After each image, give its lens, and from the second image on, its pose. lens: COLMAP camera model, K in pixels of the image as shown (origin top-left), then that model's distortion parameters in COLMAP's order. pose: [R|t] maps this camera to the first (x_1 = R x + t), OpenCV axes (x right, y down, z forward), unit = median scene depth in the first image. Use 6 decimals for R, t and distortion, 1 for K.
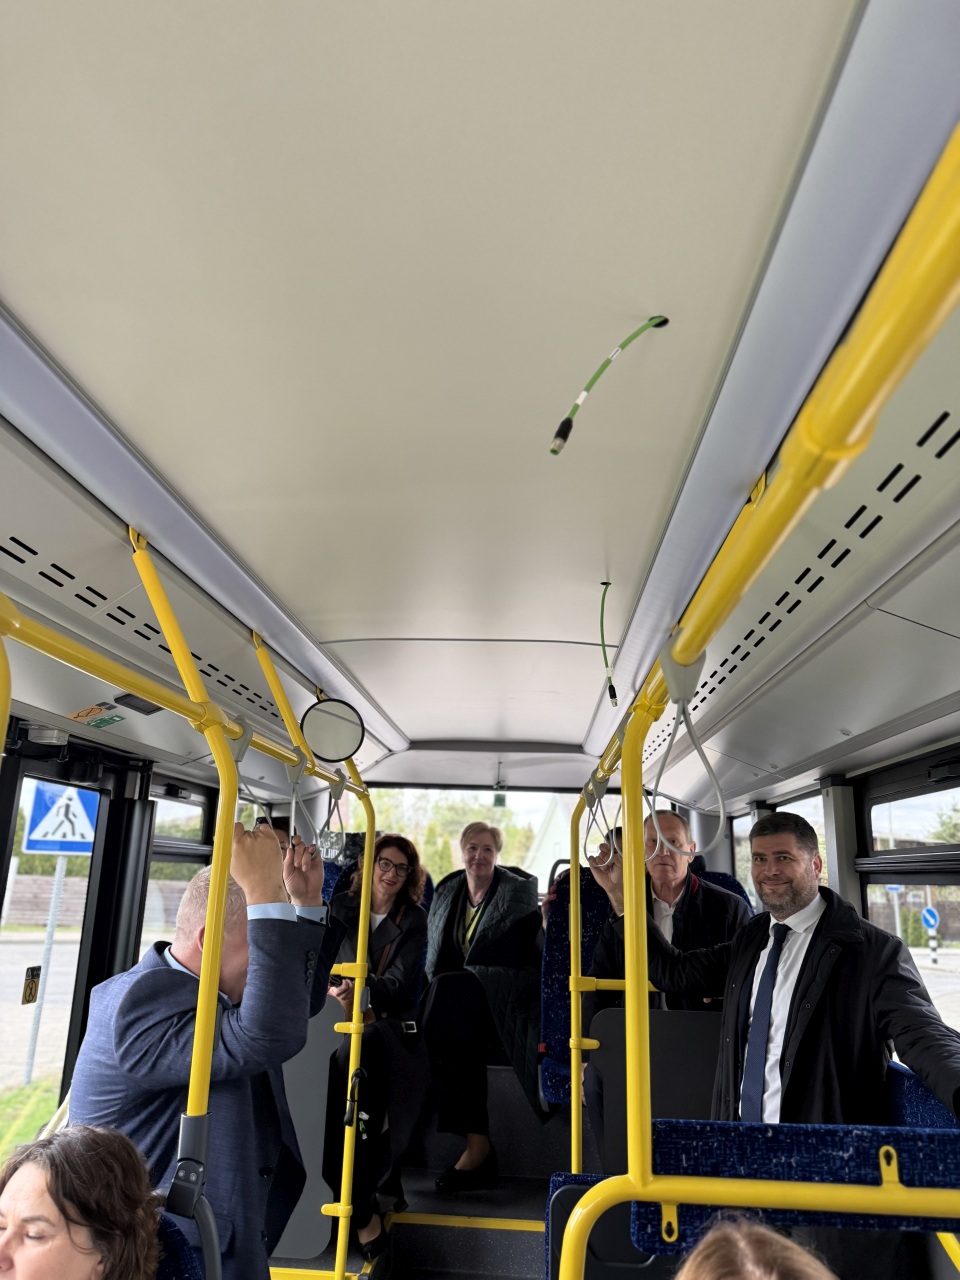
lens RADIAL K [[896.4, 0, 453.3], [0, 896.4, 639.9], [0, 0, 1]] dist [0.011913, -0.008849]
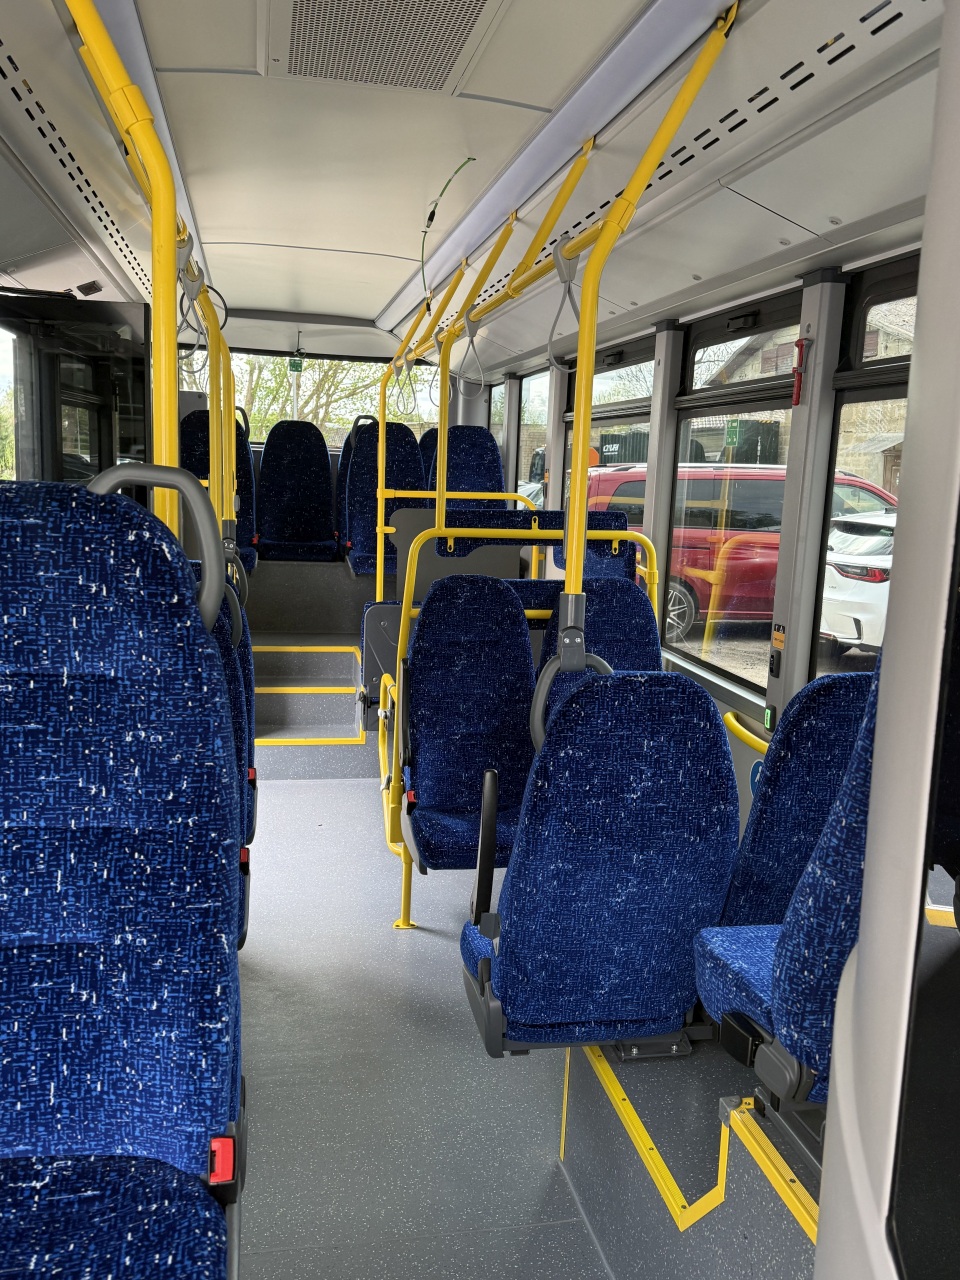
lens RADIAL K [[1097.9, 0, 480.0], [0, 1097.9, 640.0], [0, 0, 1]] dist [0.004964, 0.000673]
pose [[0.960083, -0.039962, 0.276845, -0.222945], [-0.077972, 0.912274, 0.402089, -0.145136], [-0.268627, -0.407625, 0.872743, -0.745893]]
